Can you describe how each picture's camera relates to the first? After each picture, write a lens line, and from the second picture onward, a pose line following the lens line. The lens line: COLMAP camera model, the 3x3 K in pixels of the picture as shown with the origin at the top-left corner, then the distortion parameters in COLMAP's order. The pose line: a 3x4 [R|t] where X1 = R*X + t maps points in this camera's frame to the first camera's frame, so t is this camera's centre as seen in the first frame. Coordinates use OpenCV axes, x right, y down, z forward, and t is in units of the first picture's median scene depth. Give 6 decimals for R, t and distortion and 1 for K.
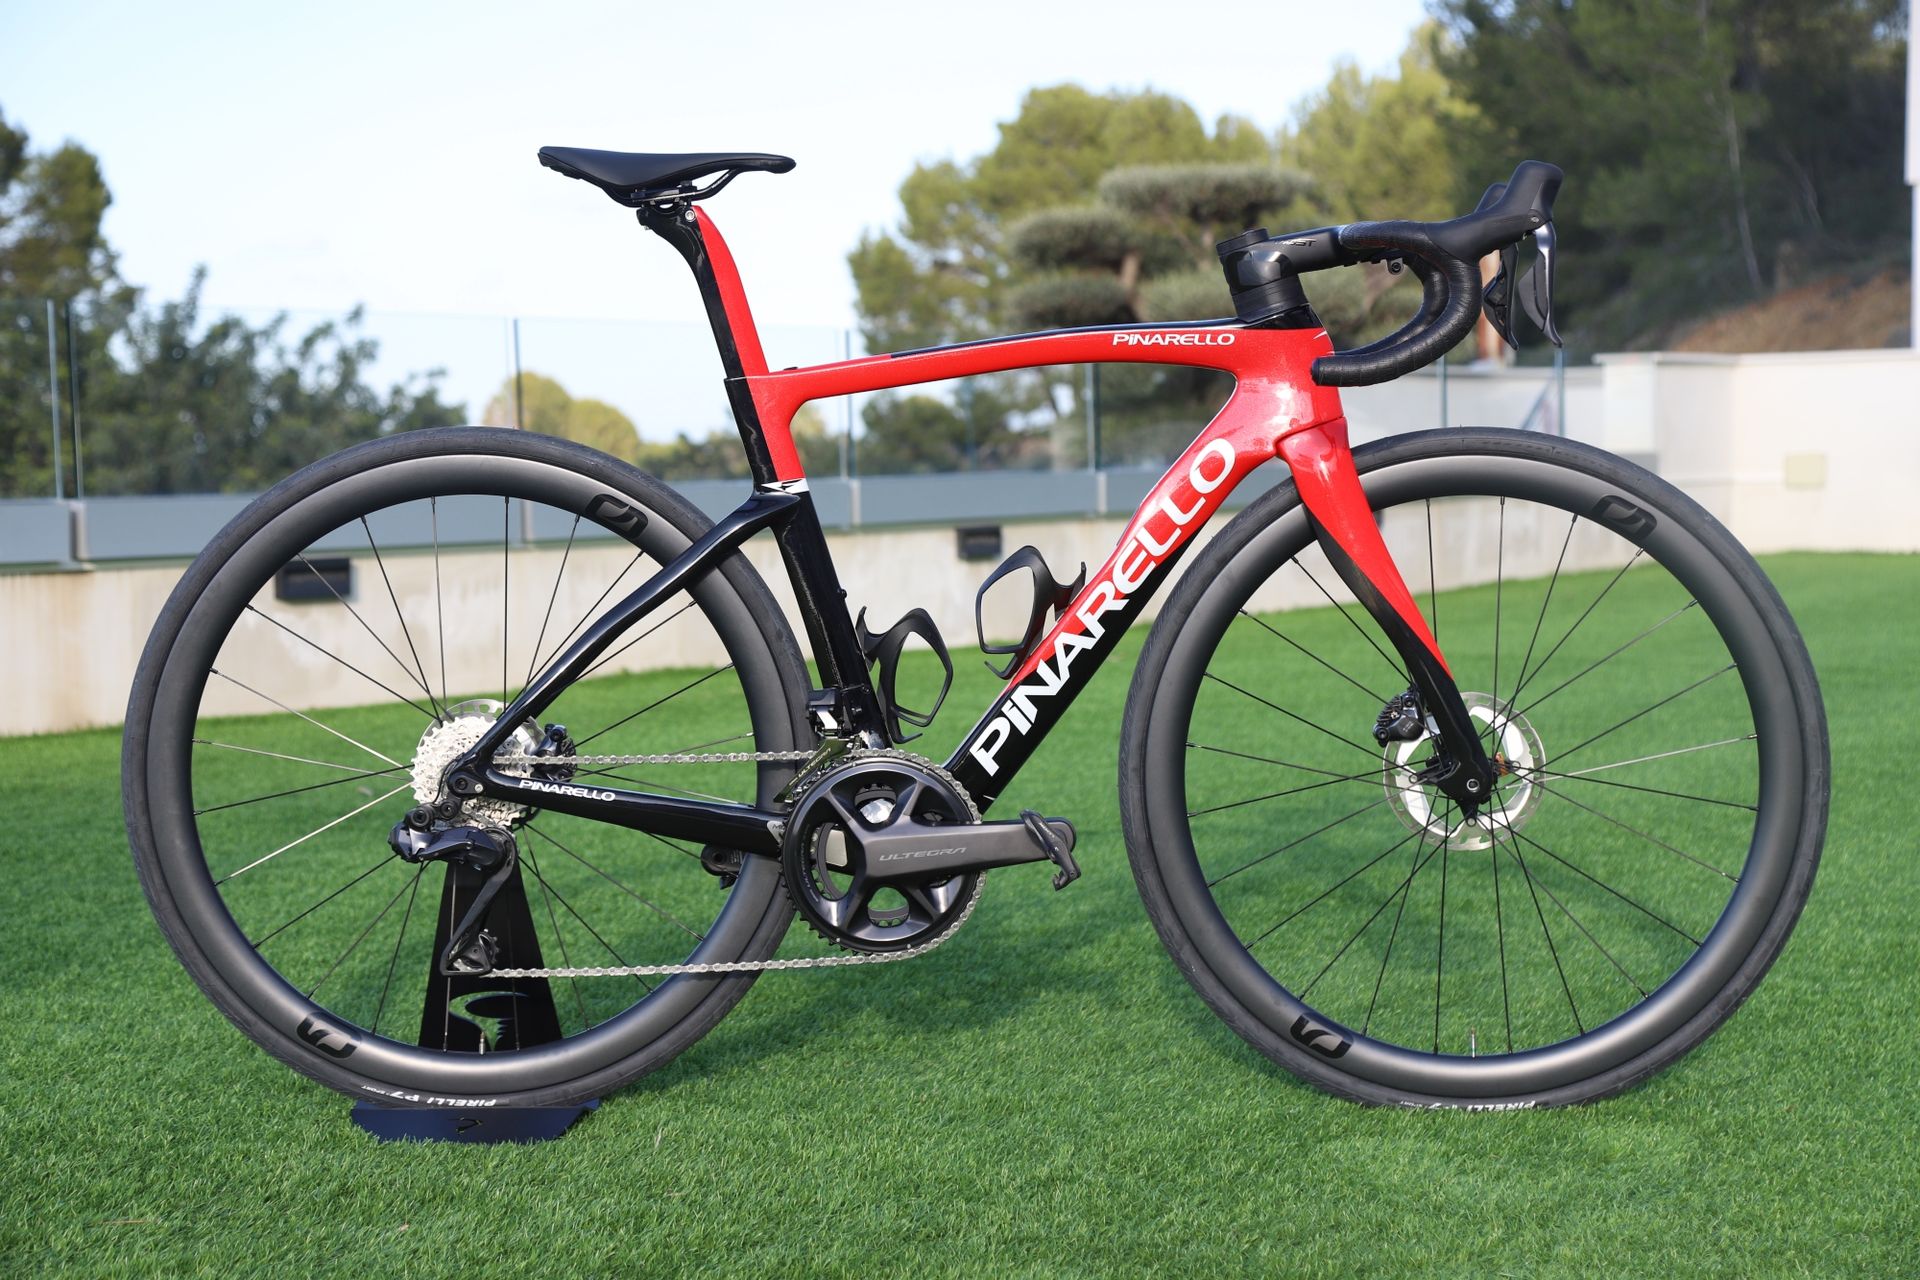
lens RADIAL K [[3115.9, 0, 961.0], [0, 3115.9, 633.1], [0, 0, 1]] dist [0.089251, 0.000000]
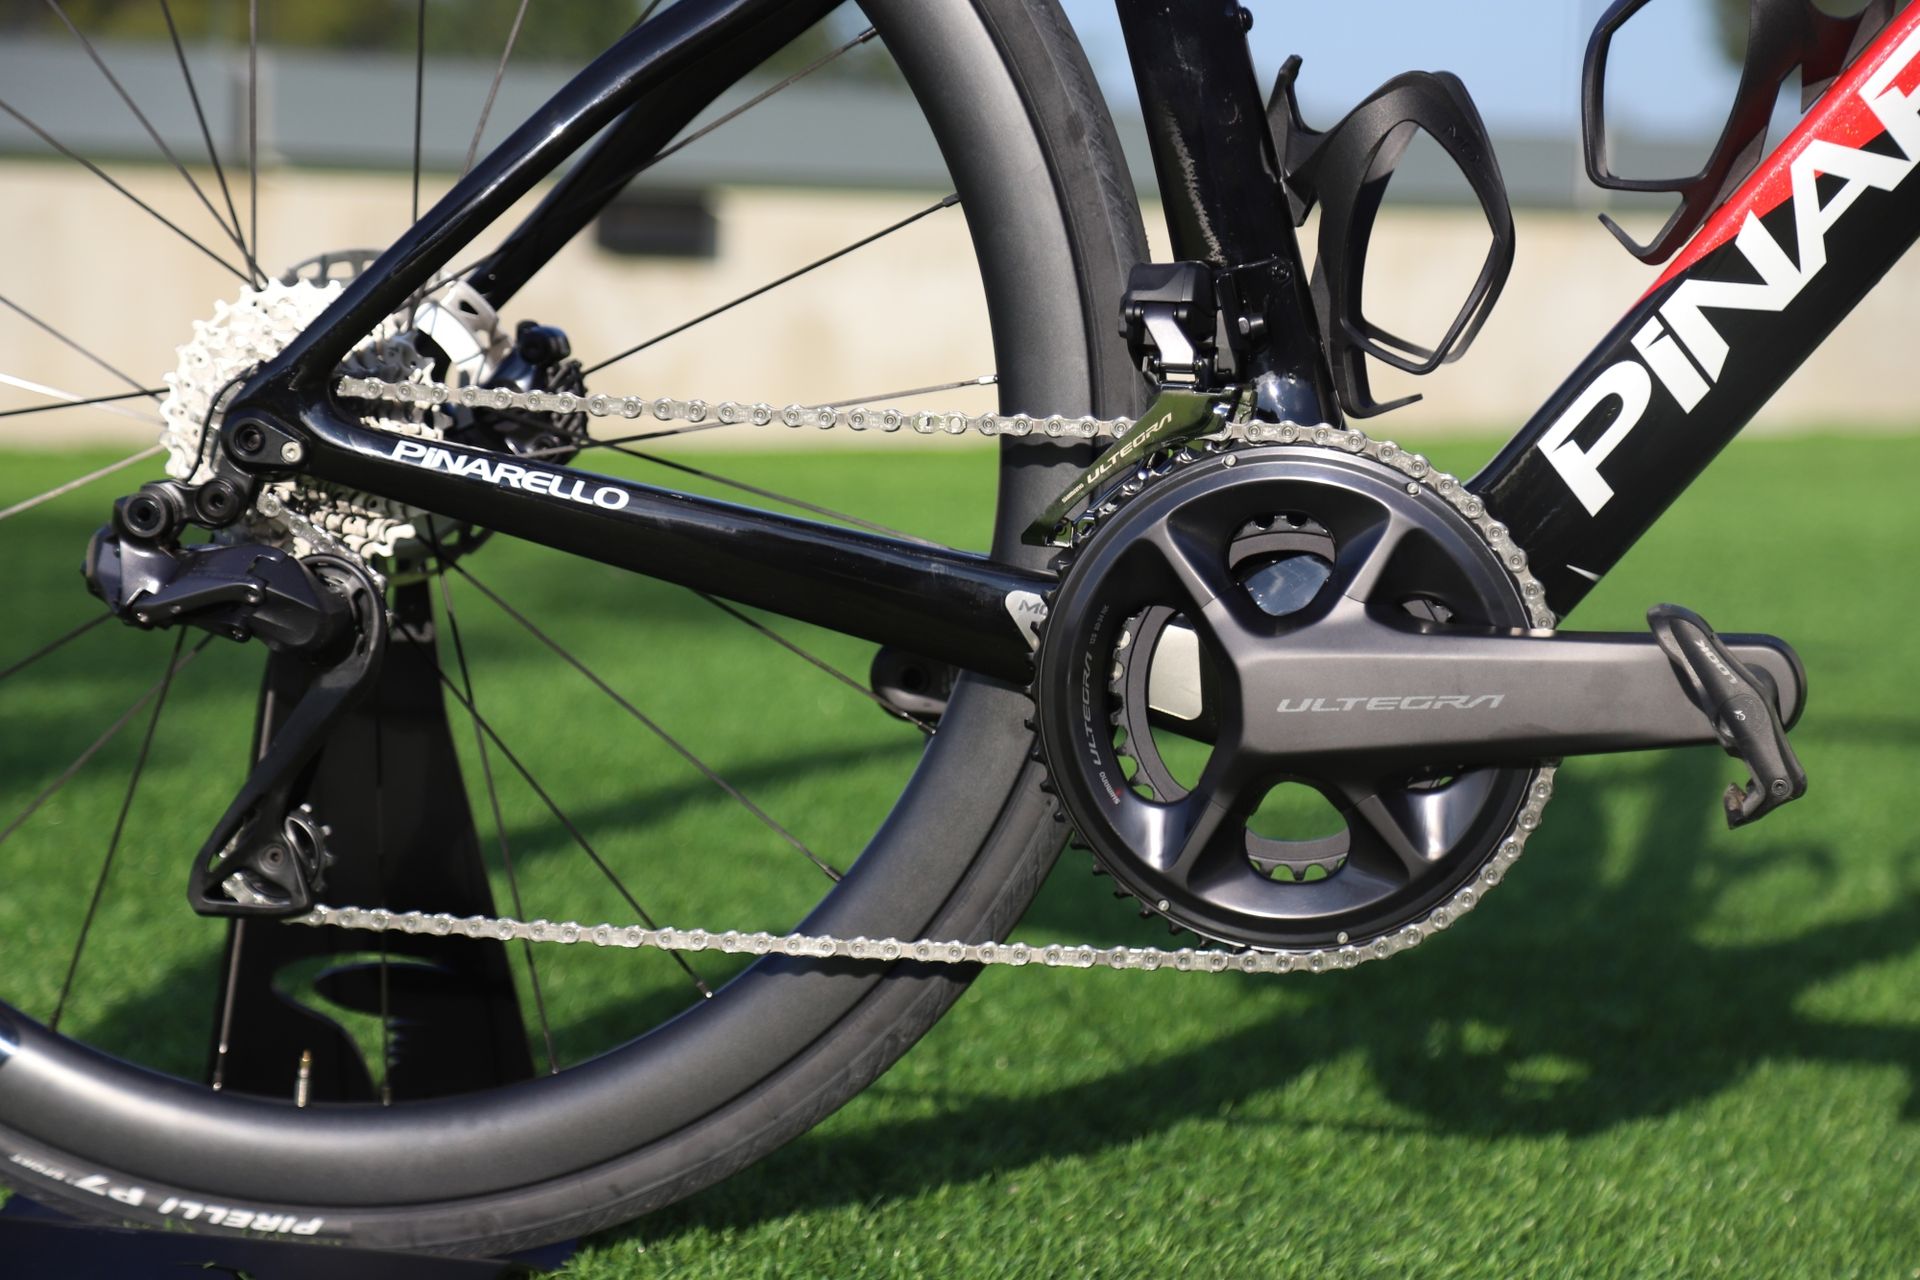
lens RADIAL K [[4354.5, 0, 954.8], [0, 4354.5, 721.1], [0, 0, 1]] dist [0.233601, 0.000000]
pose [[0.979313, 0.077855, -0.186774, 0.035482], [-0.065574, 0.995314, 0.071062, 0.037928], [0.191431, -0.057344, 0.979829, 0.459044]]
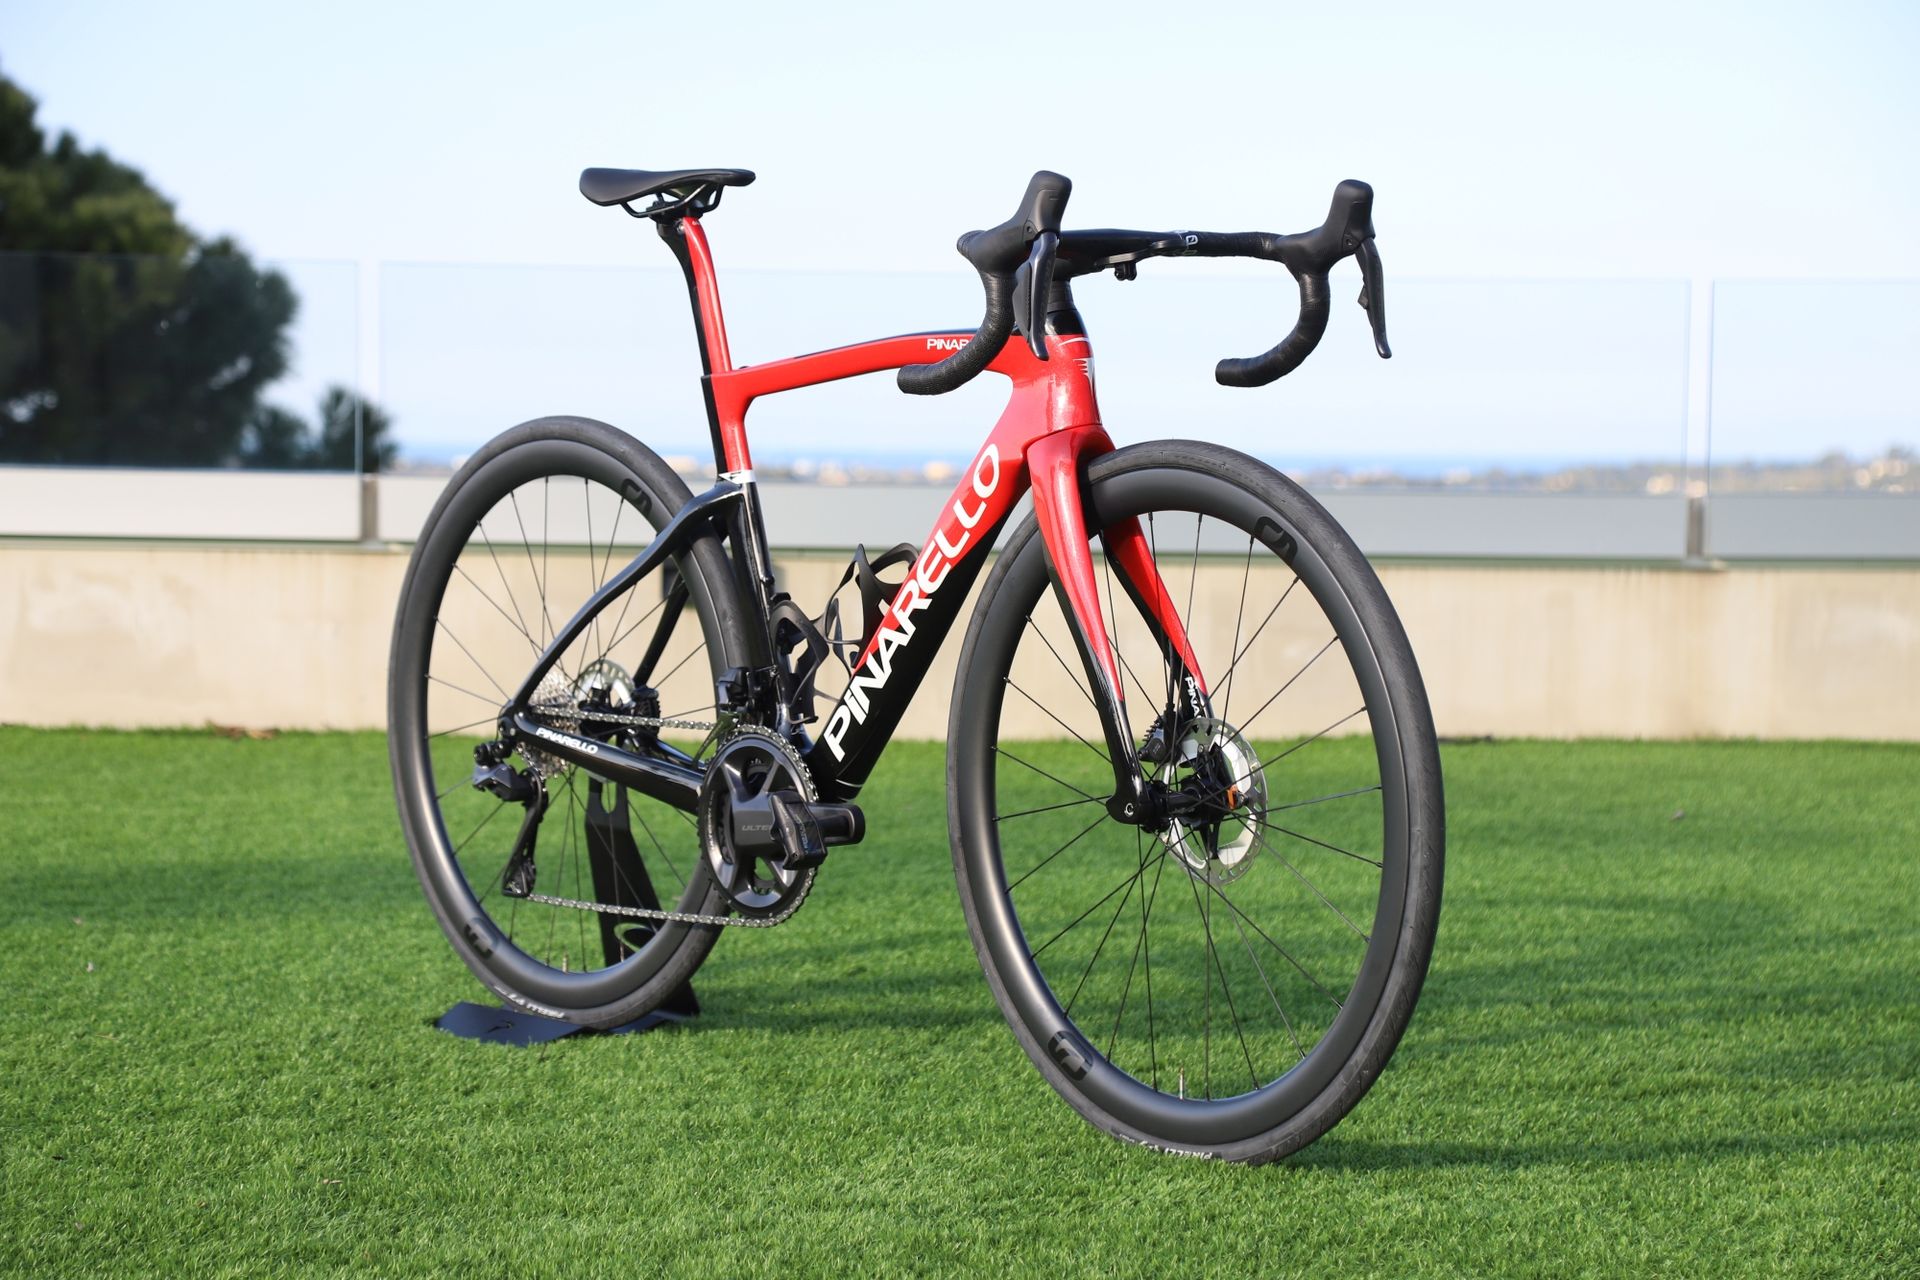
lens RADIAL K [[4450.7, 0, 959.0], [0, 4450.7, 643.5], [0, 0, 1]] dist [0.020180, 0.000000]
pose [[0.644921, 0.061340, -0.761783, 1.167016], [-0.067157, 0.997467, 0.023463, -0.031072], [0.761292, 0.036028, 0.647407, 0.065529]]
